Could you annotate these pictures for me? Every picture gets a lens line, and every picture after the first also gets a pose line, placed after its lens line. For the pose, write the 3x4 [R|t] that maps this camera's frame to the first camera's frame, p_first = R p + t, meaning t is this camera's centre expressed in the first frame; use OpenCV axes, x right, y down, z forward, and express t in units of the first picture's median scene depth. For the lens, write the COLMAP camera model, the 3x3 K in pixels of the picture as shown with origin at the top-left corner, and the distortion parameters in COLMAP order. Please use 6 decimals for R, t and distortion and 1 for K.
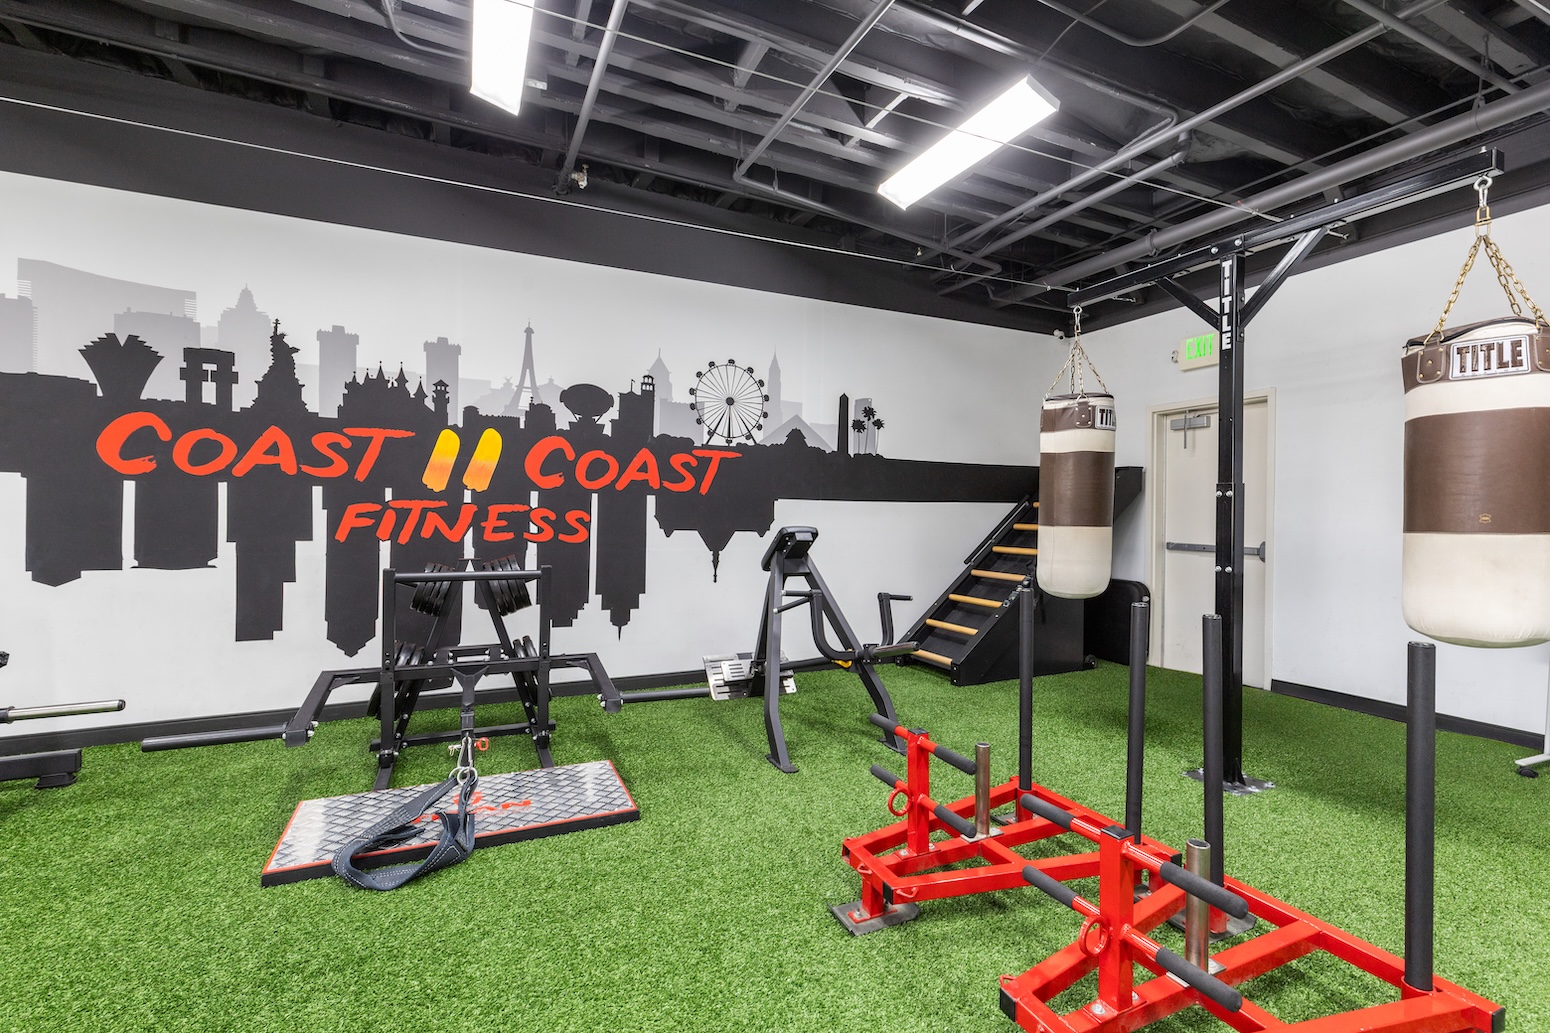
lens RADIAL K [[699.6, 0, 780.9], [0, 699.6, 520.1], [0, 0, 1]] dist [0.000226, -0.000133]
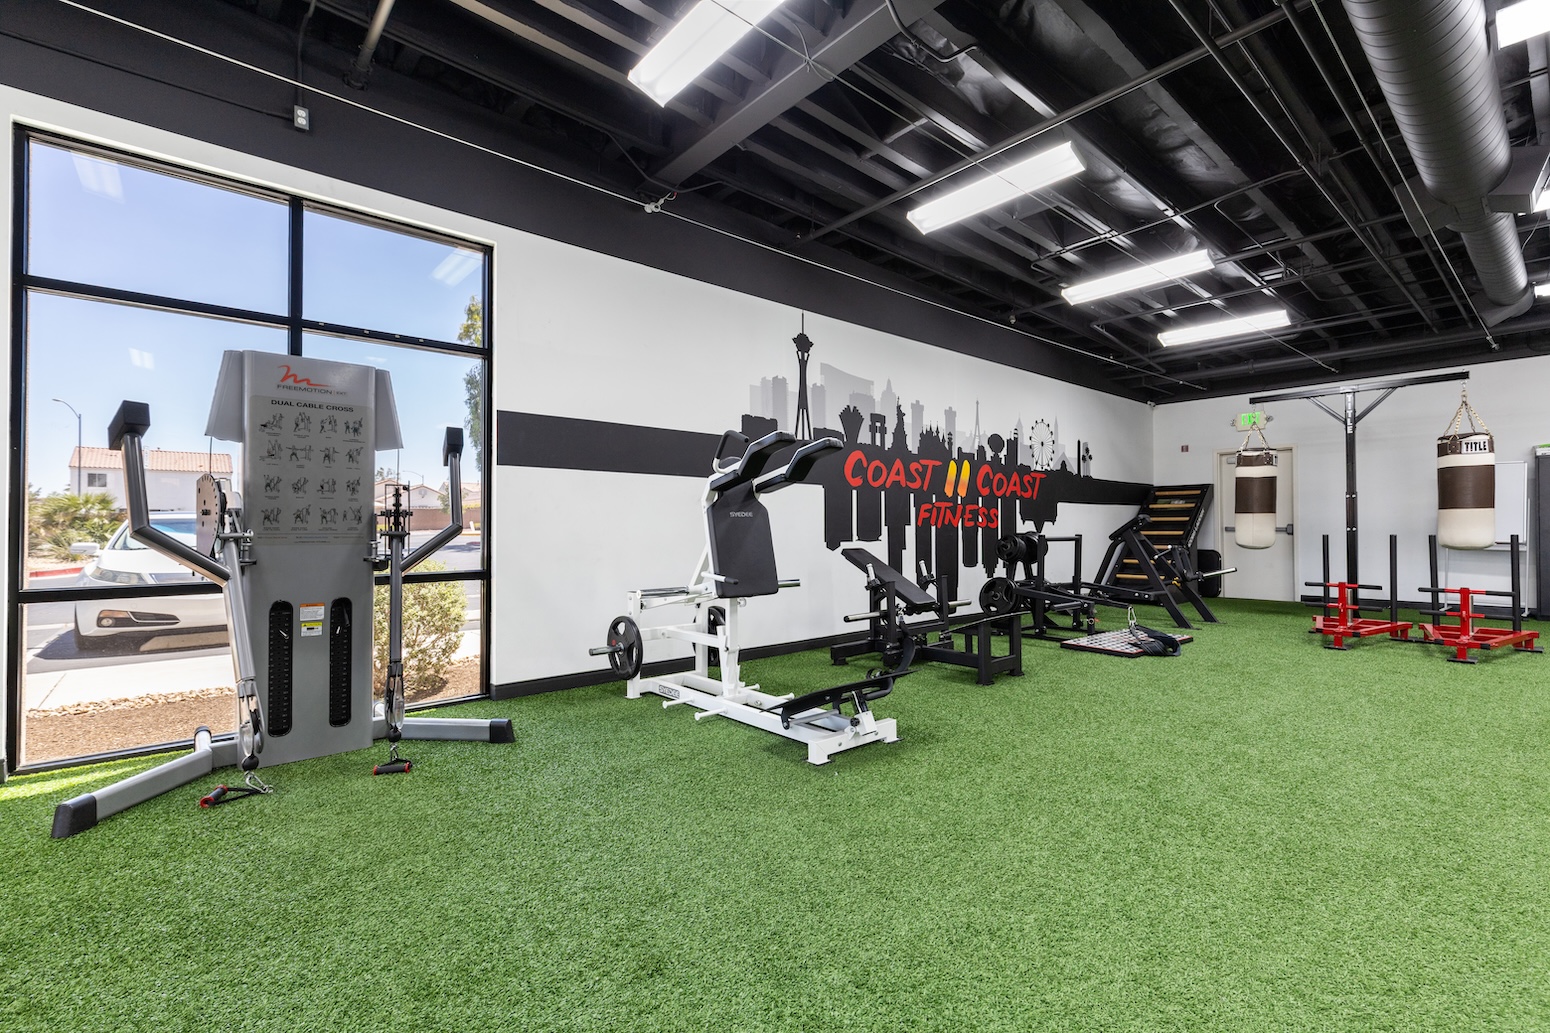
lens RADIAL K [[699.6, 0, 771.8], [0, 699.6, 516.0], [0, 0, 1]] dist [0.000226, -0.000133]
pose [[0.963713, -0.008033, 0.266820, -1.361581], [0.015160, 0.999581, -0.024663, 0.040925], [-0.266510, 0.027813, 0.963431, -0.523321]]
